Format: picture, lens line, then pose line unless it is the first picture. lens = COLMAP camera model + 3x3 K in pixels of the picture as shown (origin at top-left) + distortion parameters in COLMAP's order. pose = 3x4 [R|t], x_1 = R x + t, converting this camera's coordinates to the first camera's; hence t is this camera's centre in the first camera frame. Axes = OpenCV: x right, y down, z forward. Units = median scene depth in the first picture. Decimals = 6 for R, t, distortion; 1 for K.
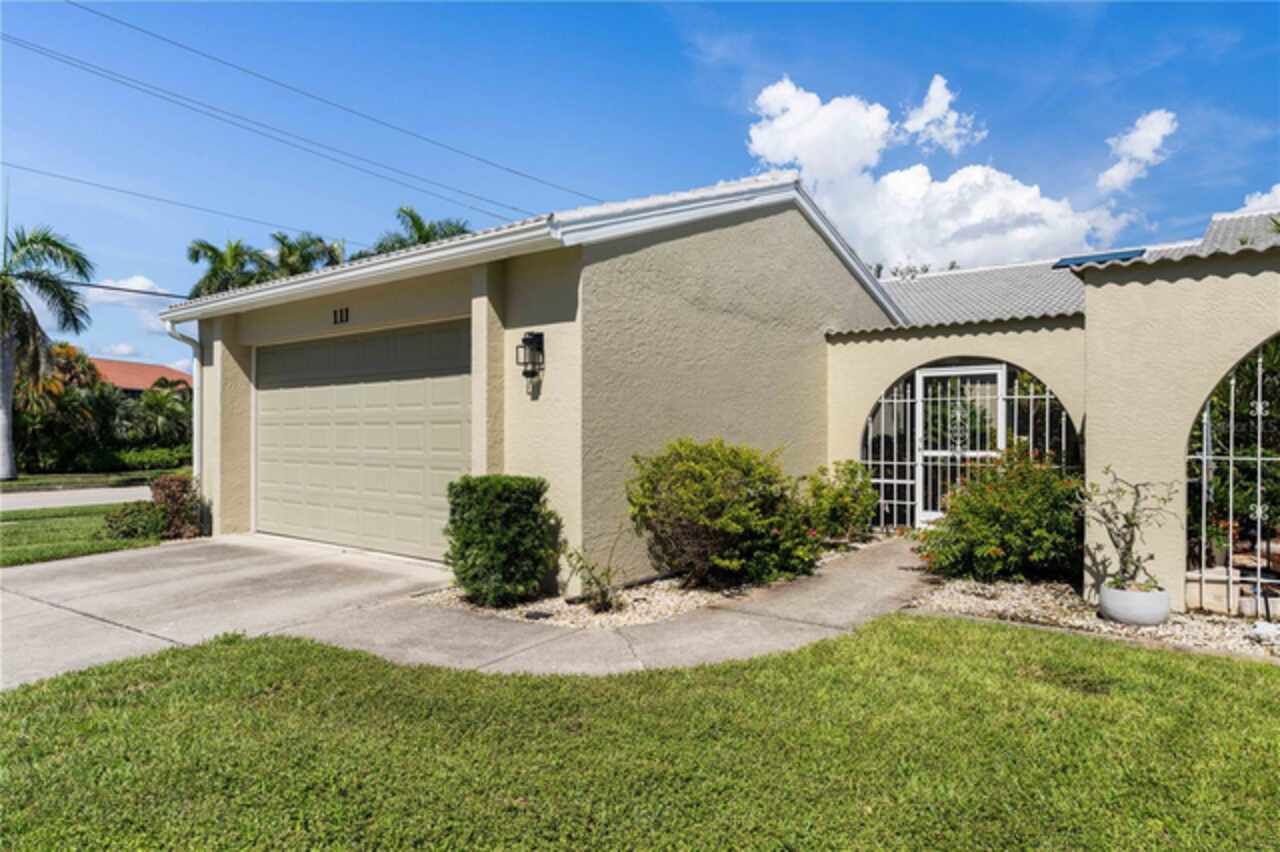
lens RADIAL K [[786.0, 0, 641.2], [0, 786.0, 429.3], [0, 0, 1]] dist [0.002899, 0.000063]
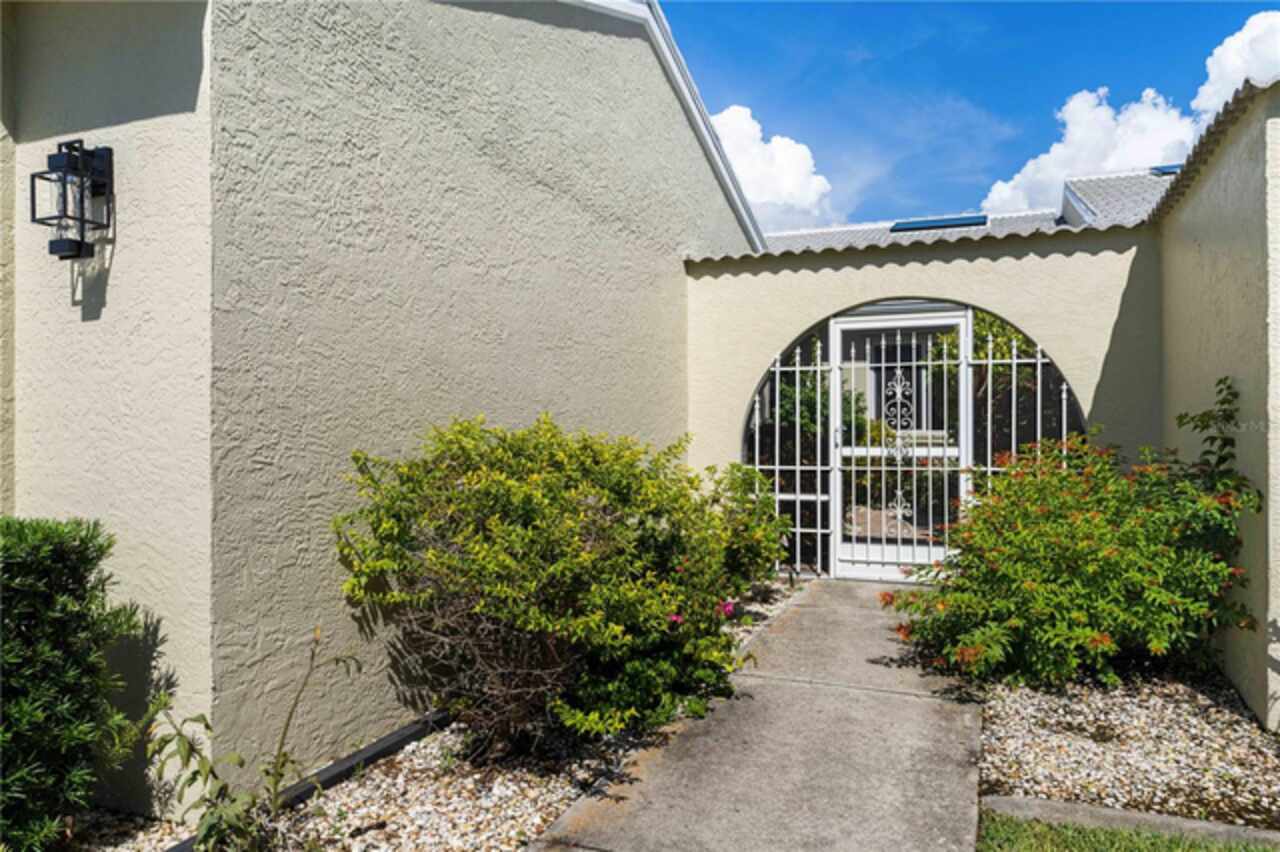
lens RADIAL K [[904.9, 0, 642.8], [0, 904.9, 432.3], [0, 0, 1]] dist [-0.008749, -0.002217]
pose [[0.959704, -0.001805, 0.281005, 0.002801], [0.001089, 0.999996, 0.002704, 0.017304], [-0.281009, -0.002289, 0.959702, 0.462881]]
